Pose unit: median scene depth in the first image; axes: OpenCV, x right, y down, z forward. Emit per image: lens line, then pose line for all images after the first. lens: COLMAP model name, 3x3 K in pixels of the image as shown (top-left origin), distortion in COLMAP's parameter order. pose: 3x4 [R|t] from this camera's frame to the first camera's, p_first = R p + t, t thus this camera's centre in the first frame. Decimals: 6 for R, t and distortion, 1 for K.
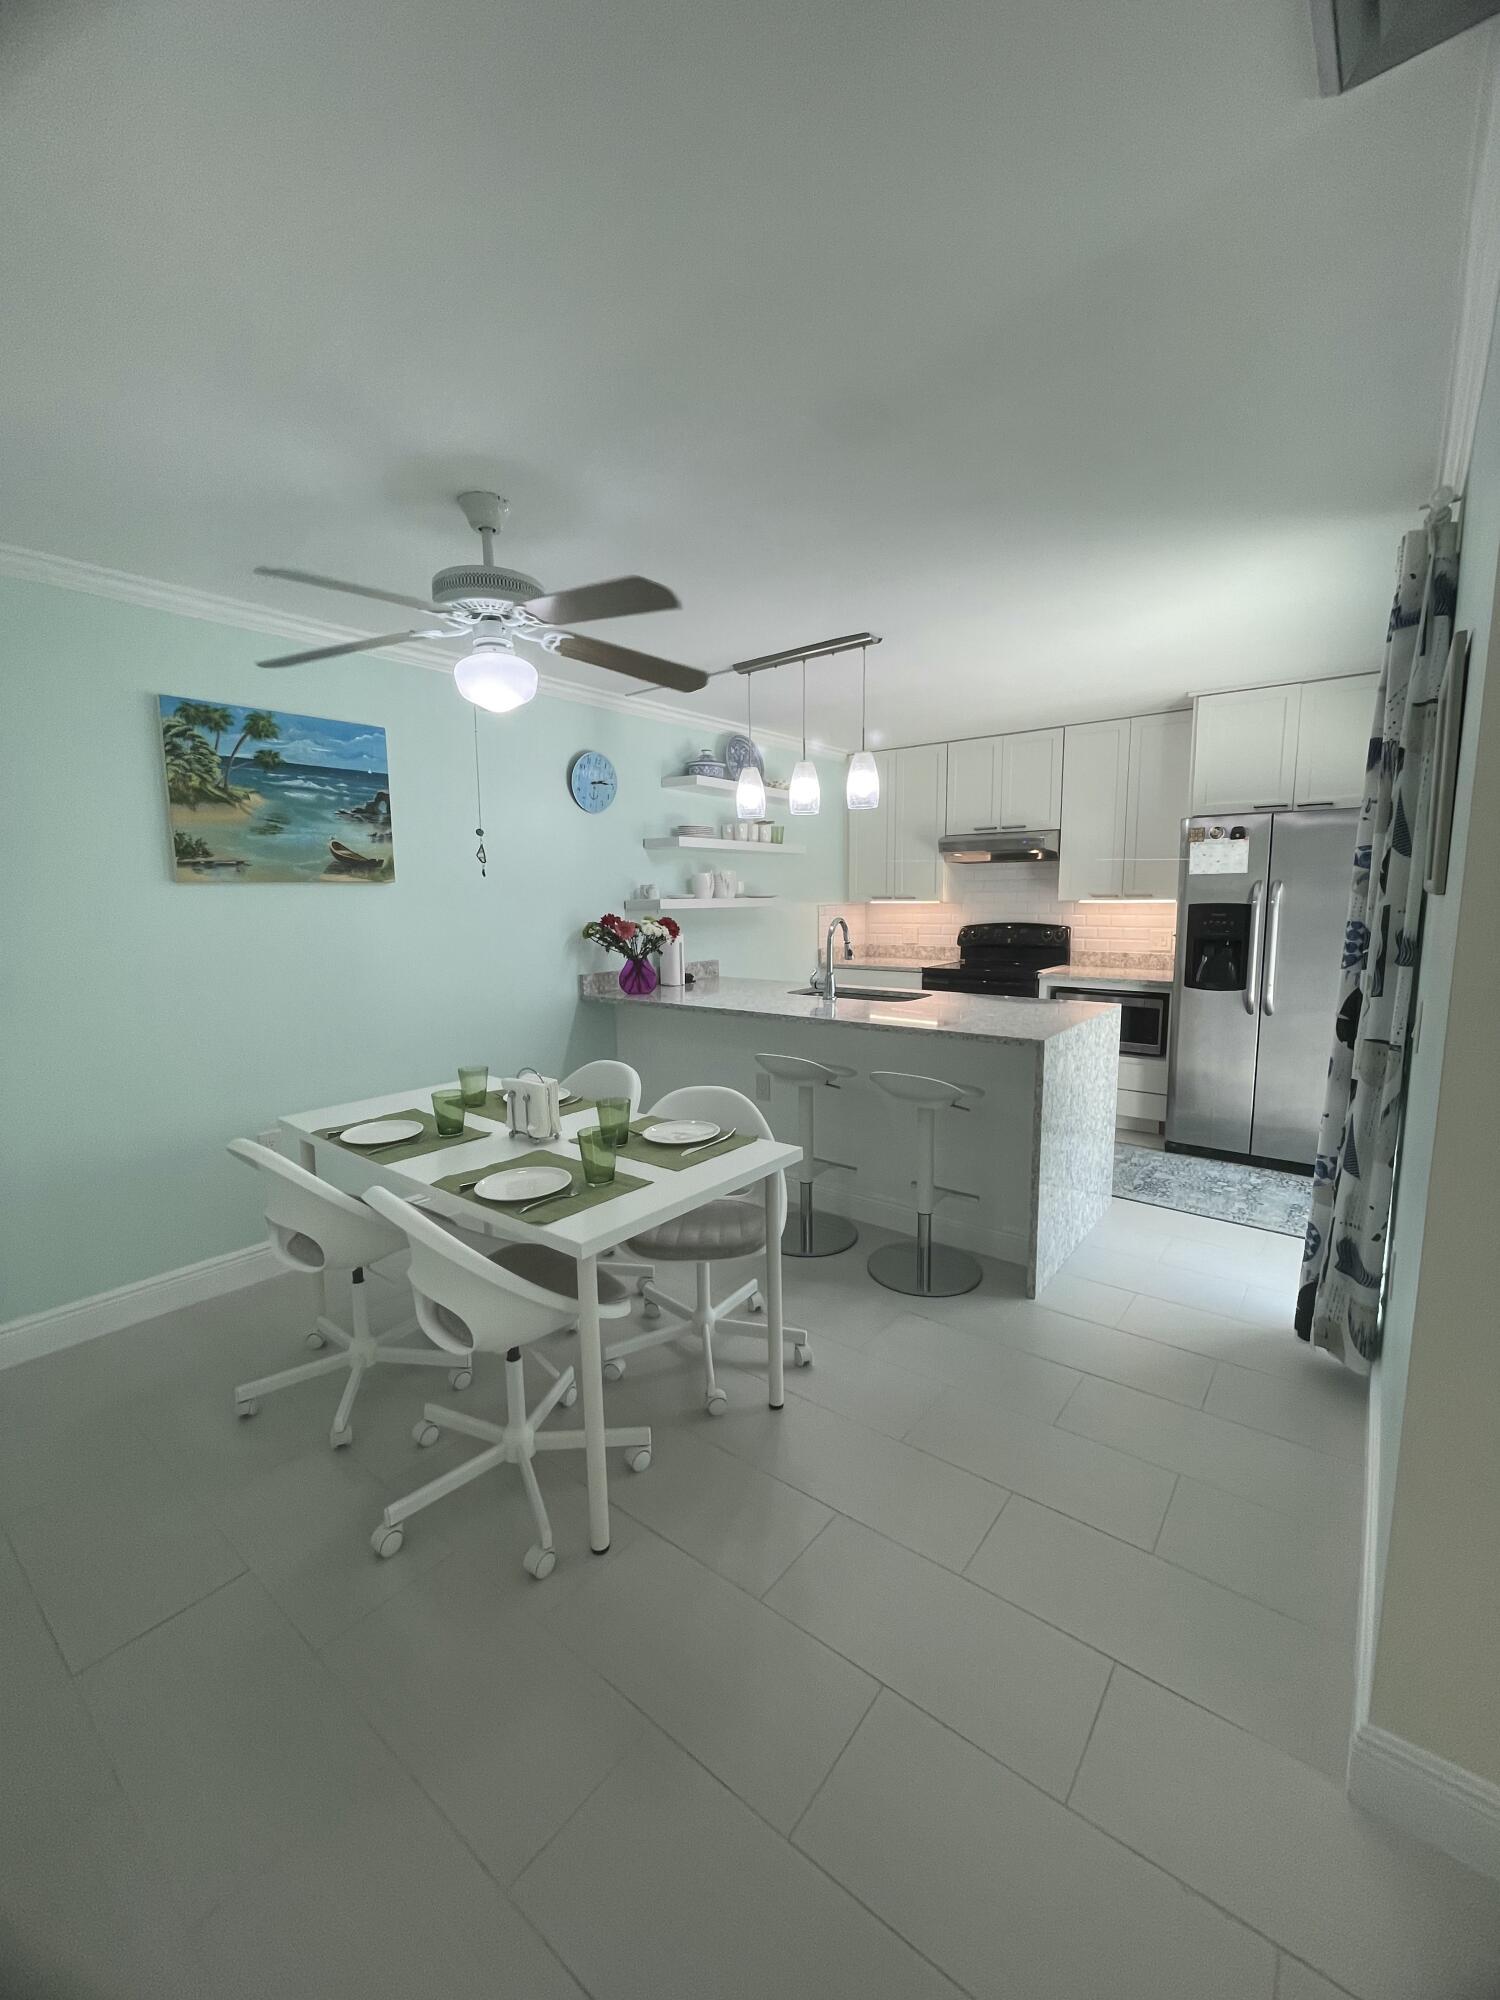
lens RADIAL K [[811.7, 0, 756.6], [0, 811.7, 998.3], [0, 0, 1]] dist [-0.017515, -0.000185]
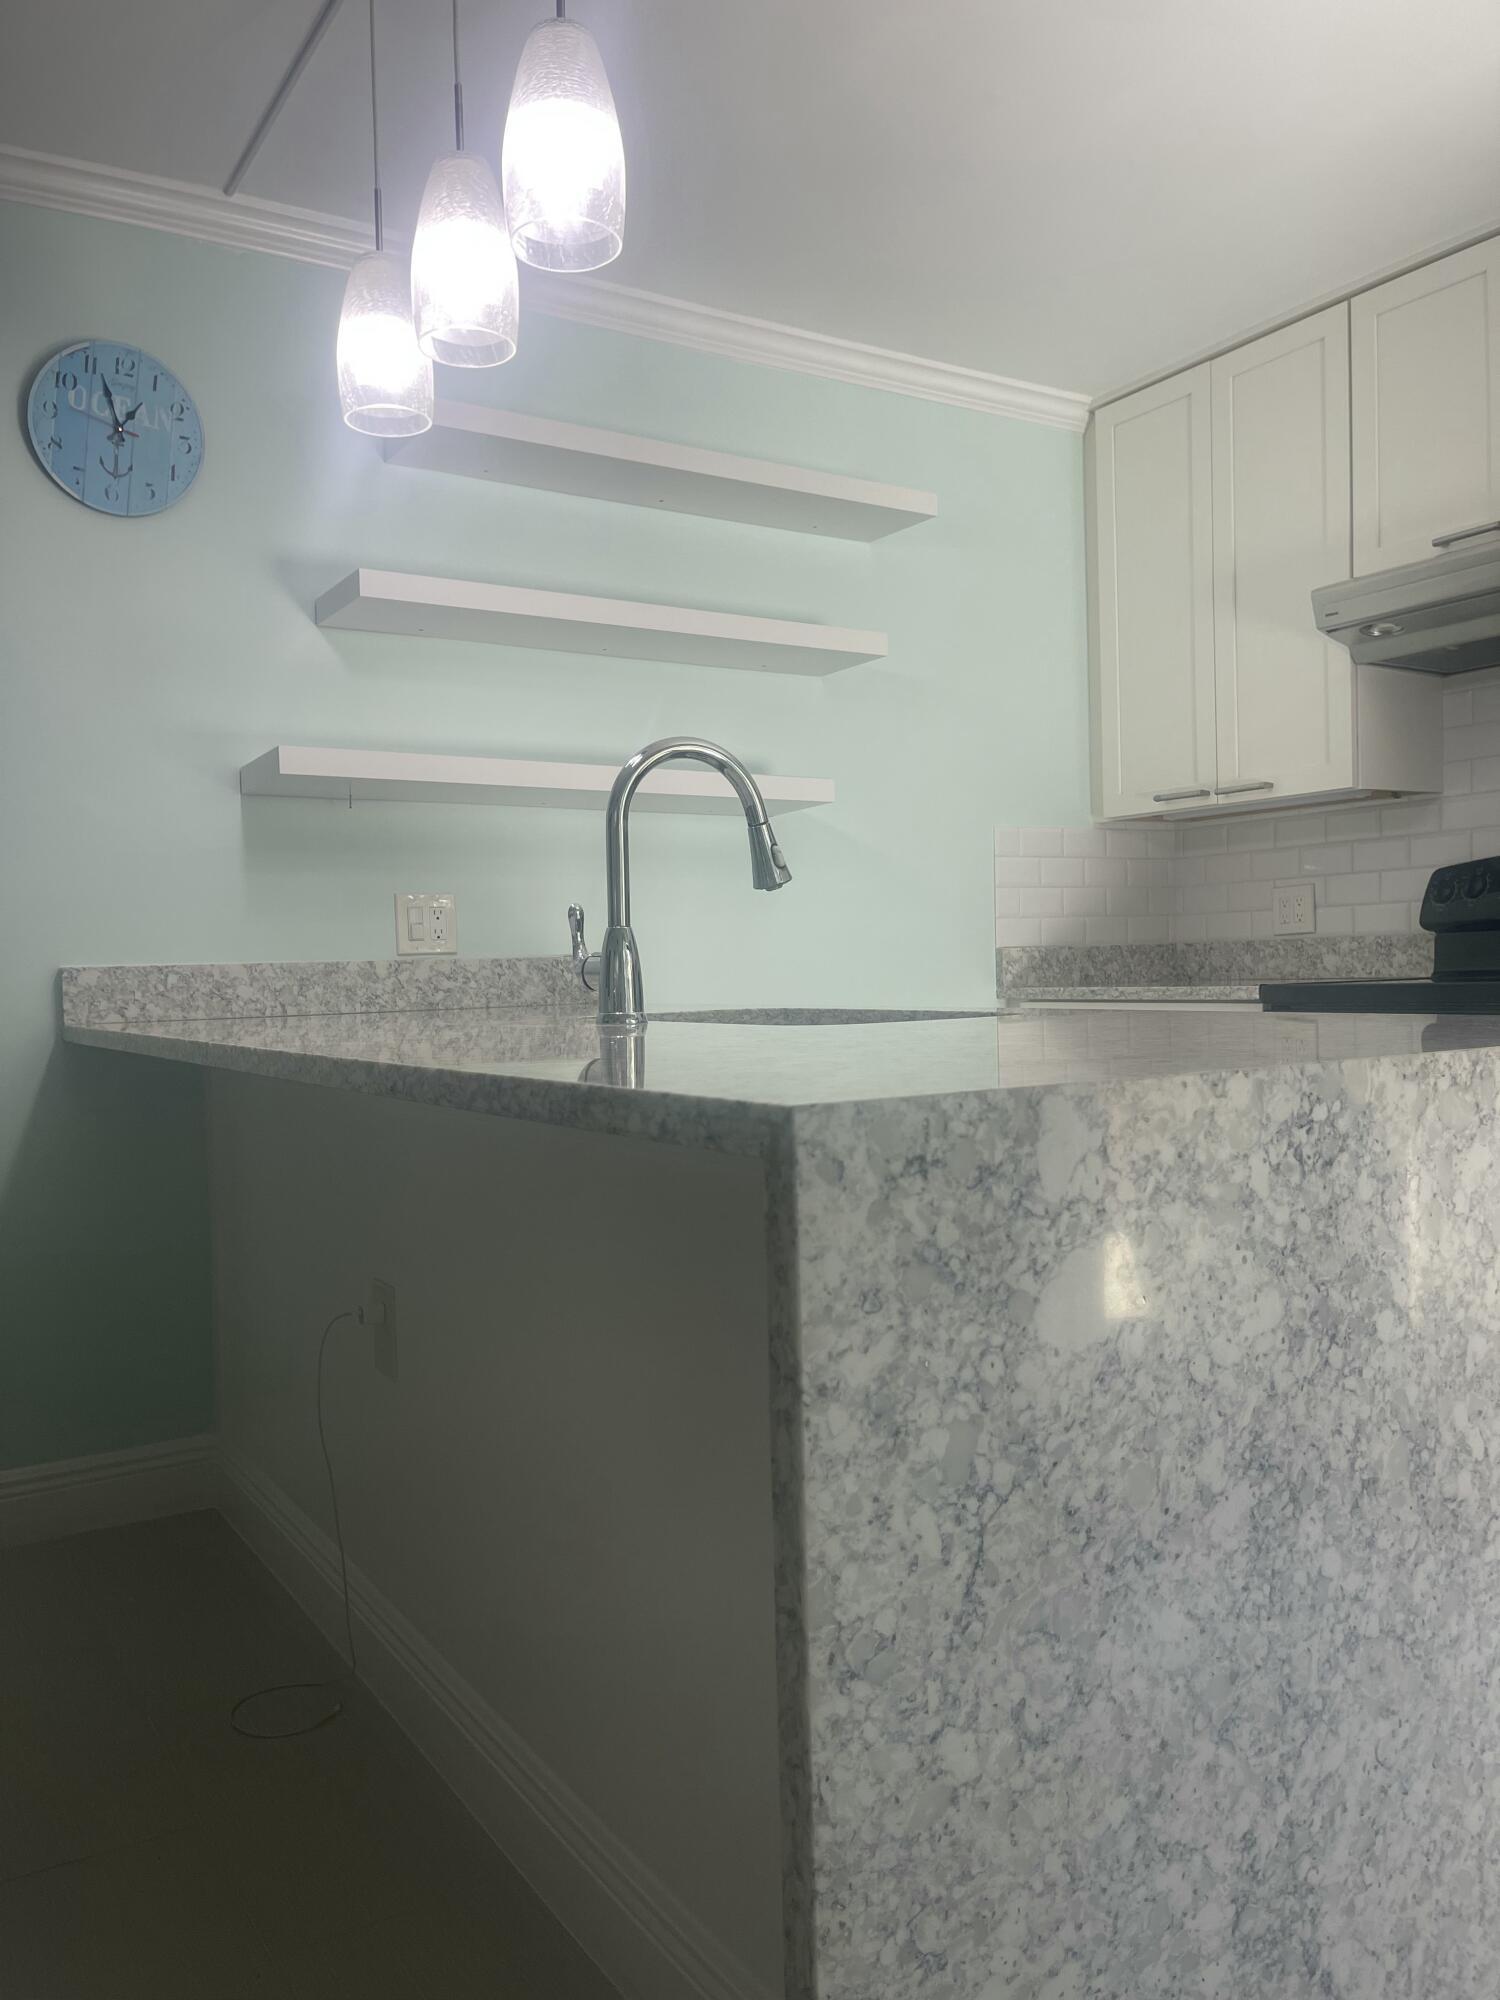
lens RADIAL K [[1544.0, 0, 743.8], [0, 1544.0, 1010.3], [0, 0, 1]] dist [0.064284, -0.067530]
pose [[0.939380, -0.003833, -0.342855, 0.290206], [-0.027980, 0.995746, -0.087794, 0.040849], [0.341733, 0.092065, 0.935277, 0.466295]]
